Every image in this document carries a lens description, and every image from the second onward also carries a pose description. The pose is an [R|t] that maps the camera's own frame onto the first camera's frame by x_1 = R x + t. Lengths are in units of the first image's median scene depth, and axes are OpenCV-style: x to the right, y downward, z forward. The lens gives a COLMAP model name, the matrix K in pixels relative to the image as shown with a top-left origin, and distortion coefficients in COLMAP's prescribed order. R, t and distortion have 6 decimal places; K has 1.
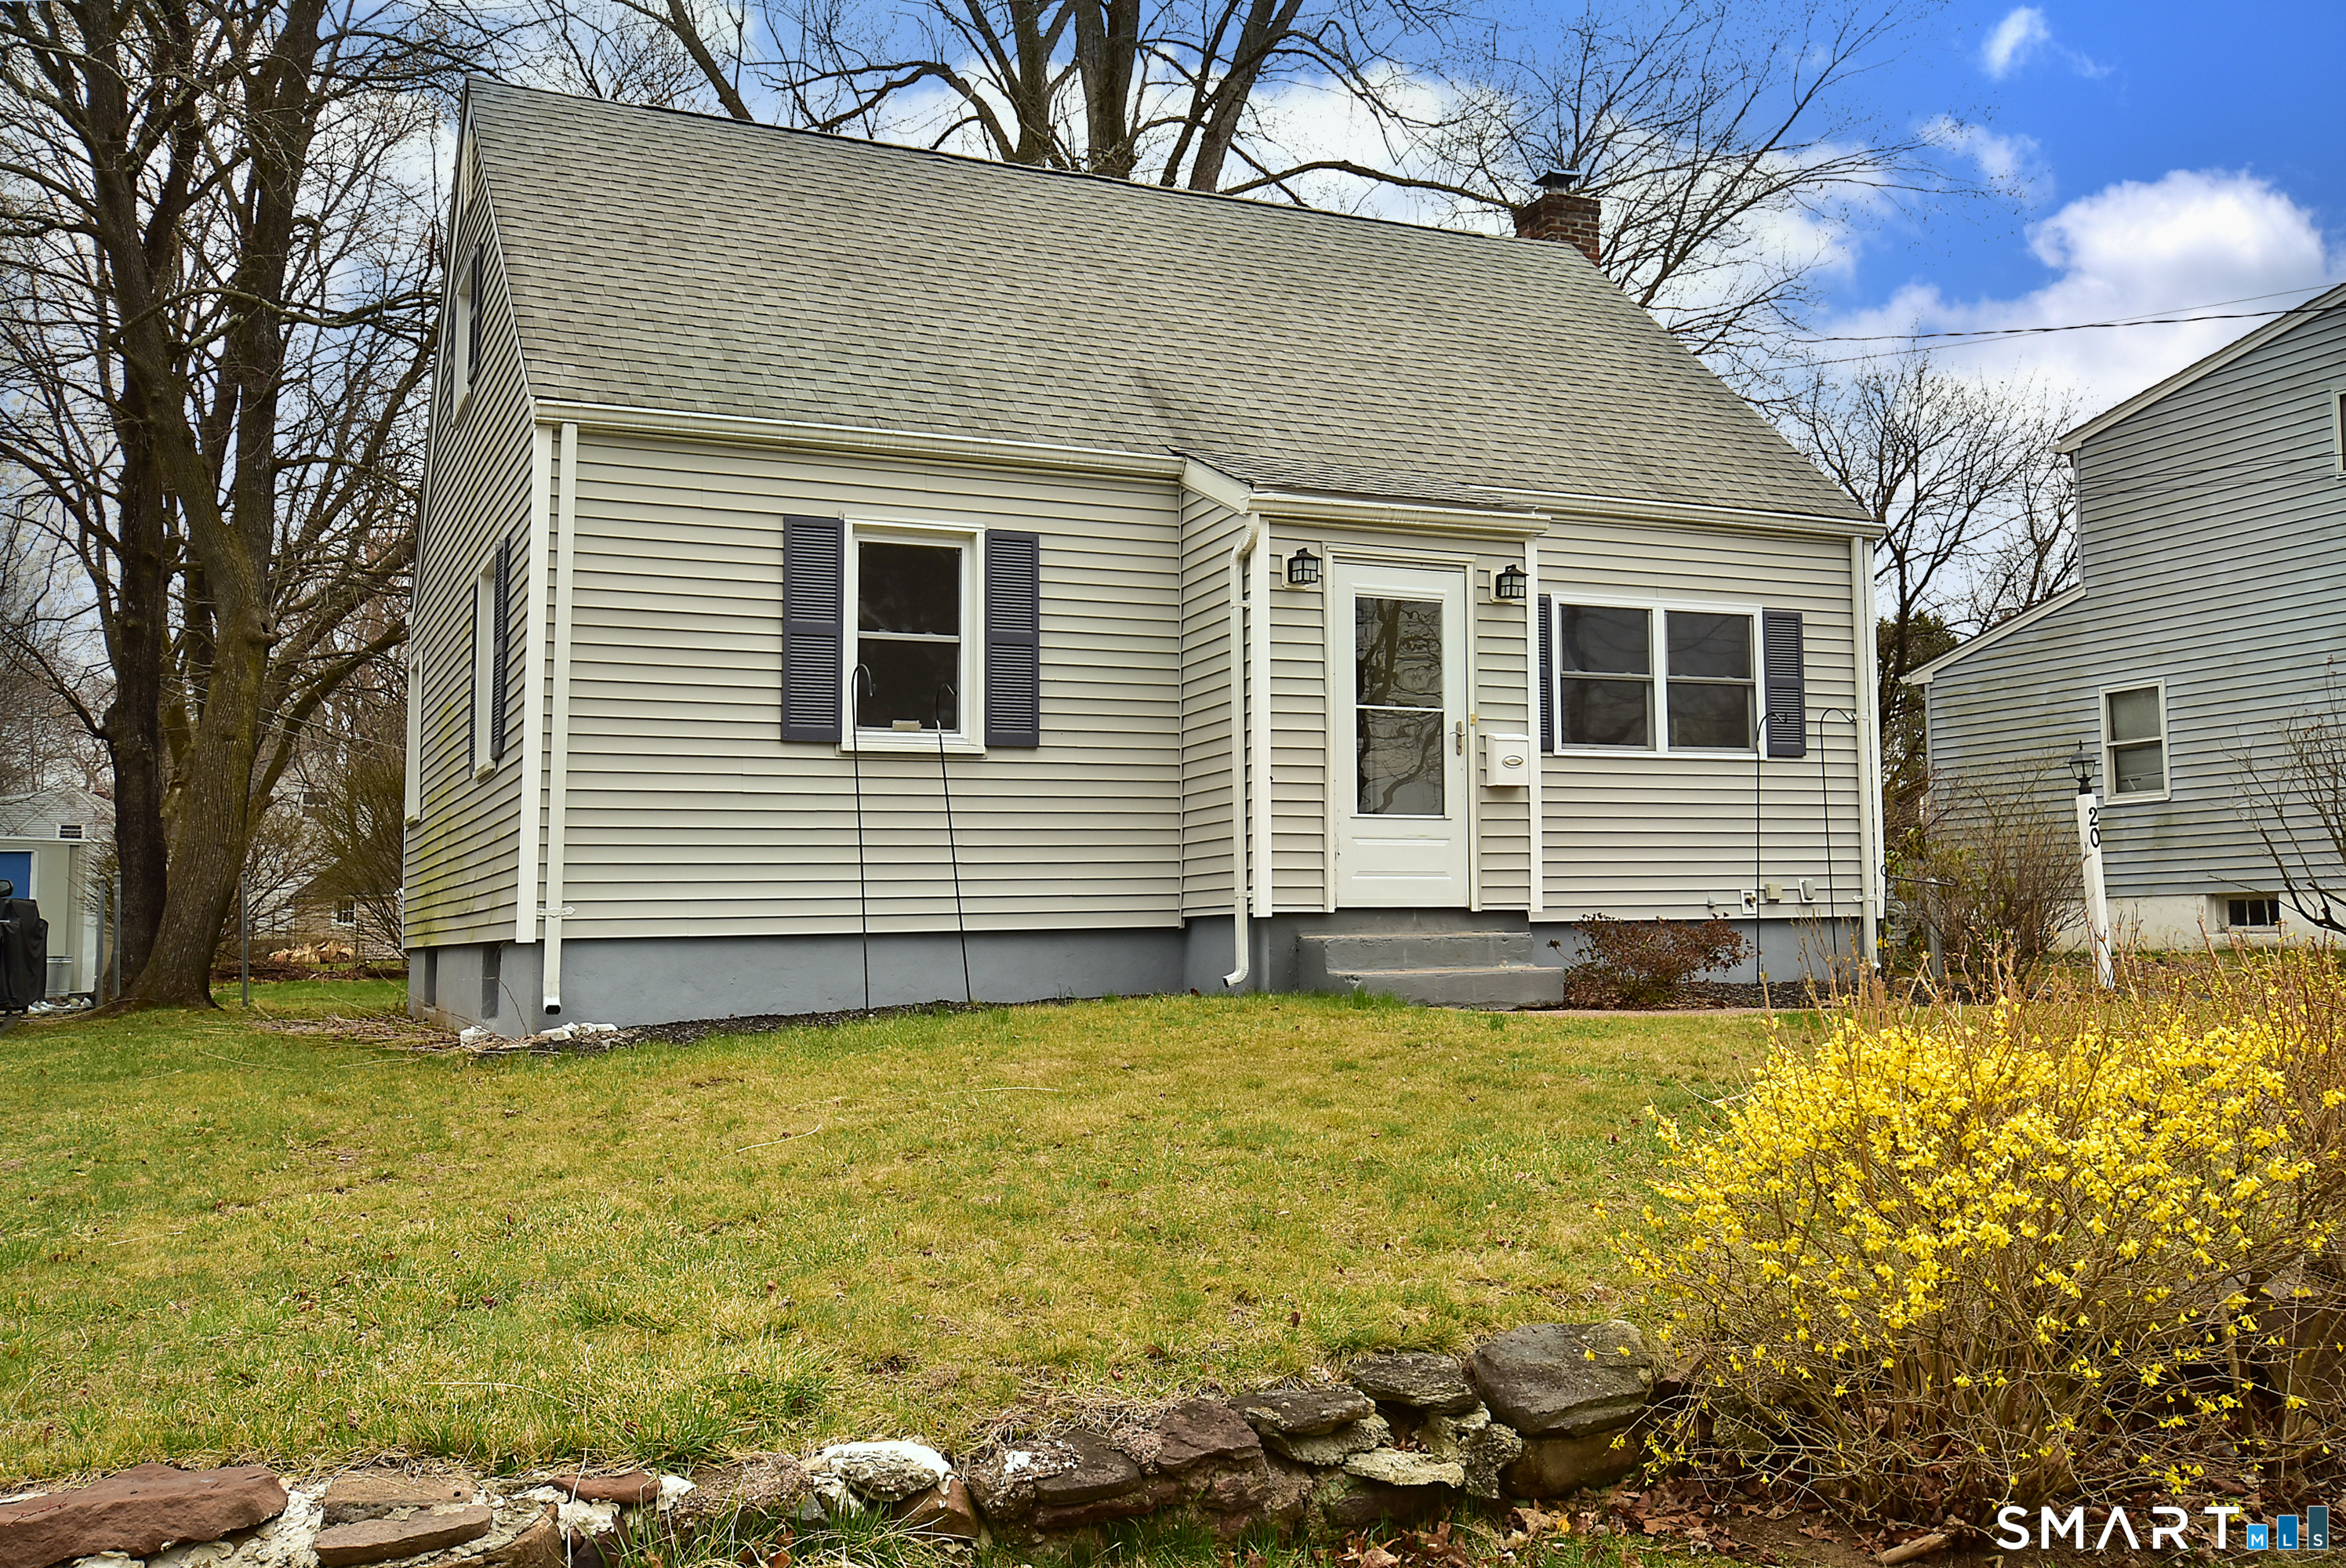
lens RADIAL K [[2093.1, 0, 1173.0], [0, 2093.1, 784.0], [0, 0, 1]] dist [0.068527, 0.000622]
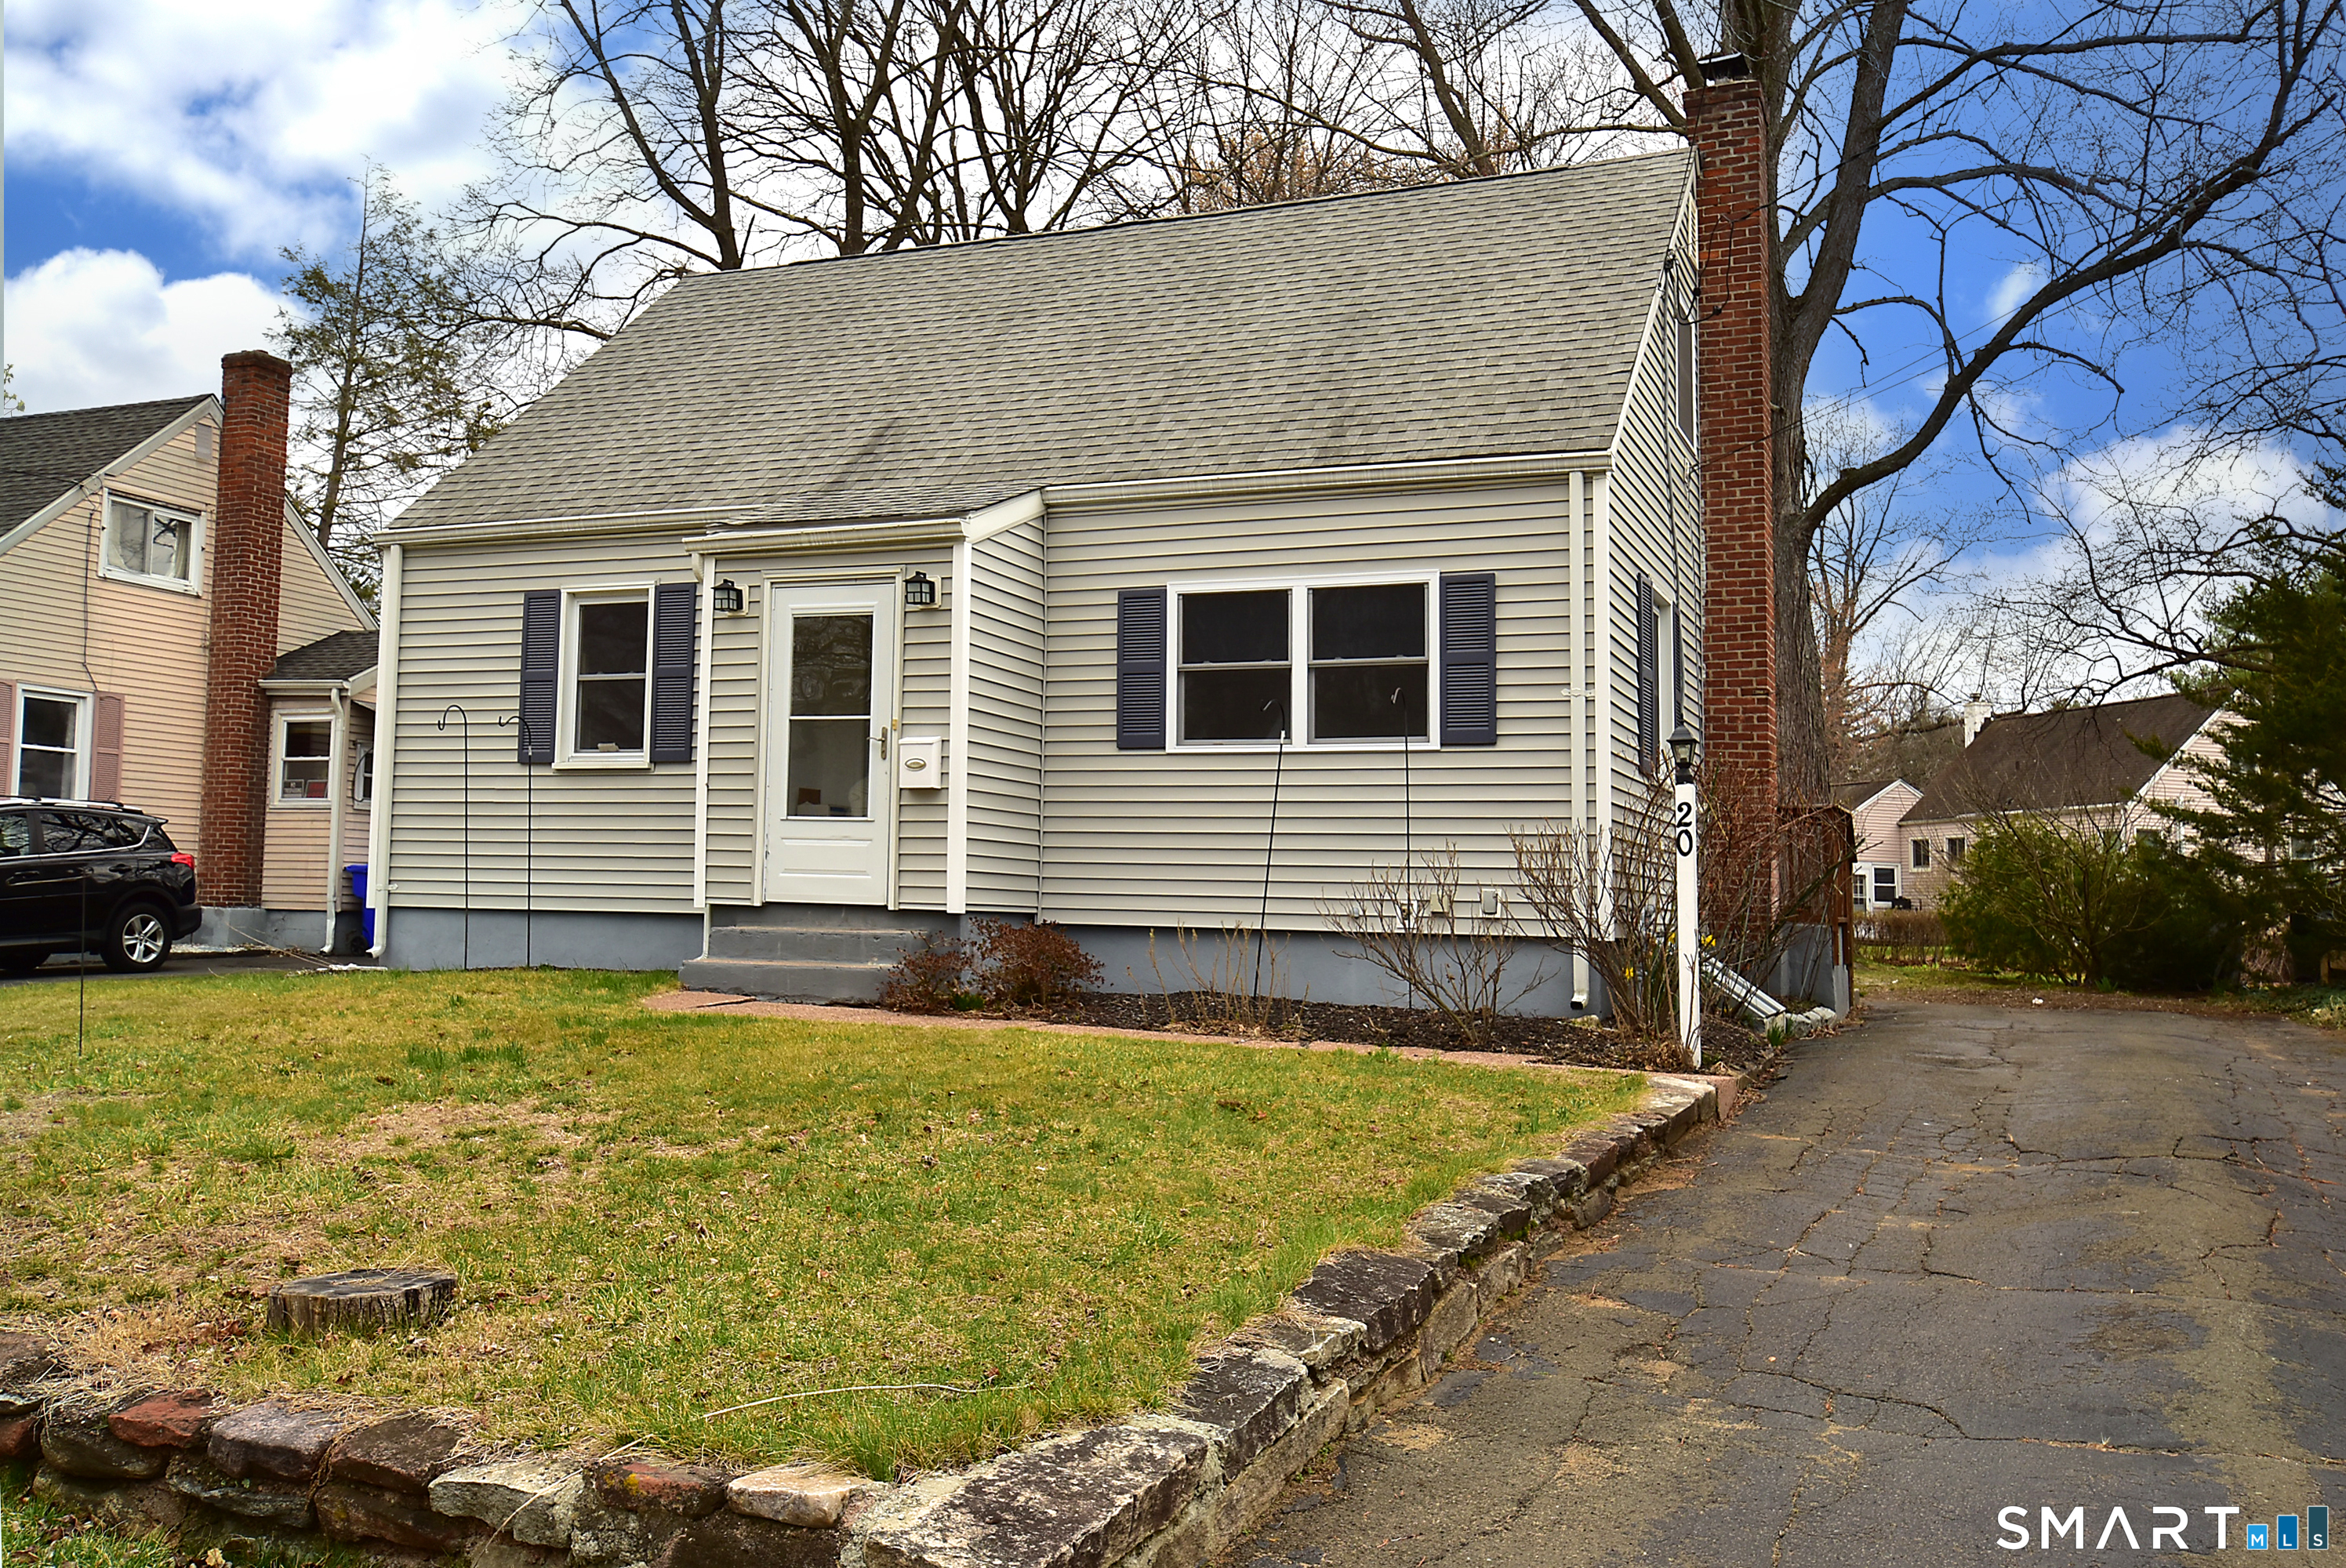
lens RADIAL K [[1906.9, 0, 1173.0], [0, 1906.9, 784.0], [0, 0, 1]] dist [0.062873, -0.000640]
pose [[0.666477, -0.015103, -0.745373, 0.942619], [0.016883, 0.999844, -0.005163, 0.005760], [0.745334, -0.009143, 0.666628, 0.474882]]
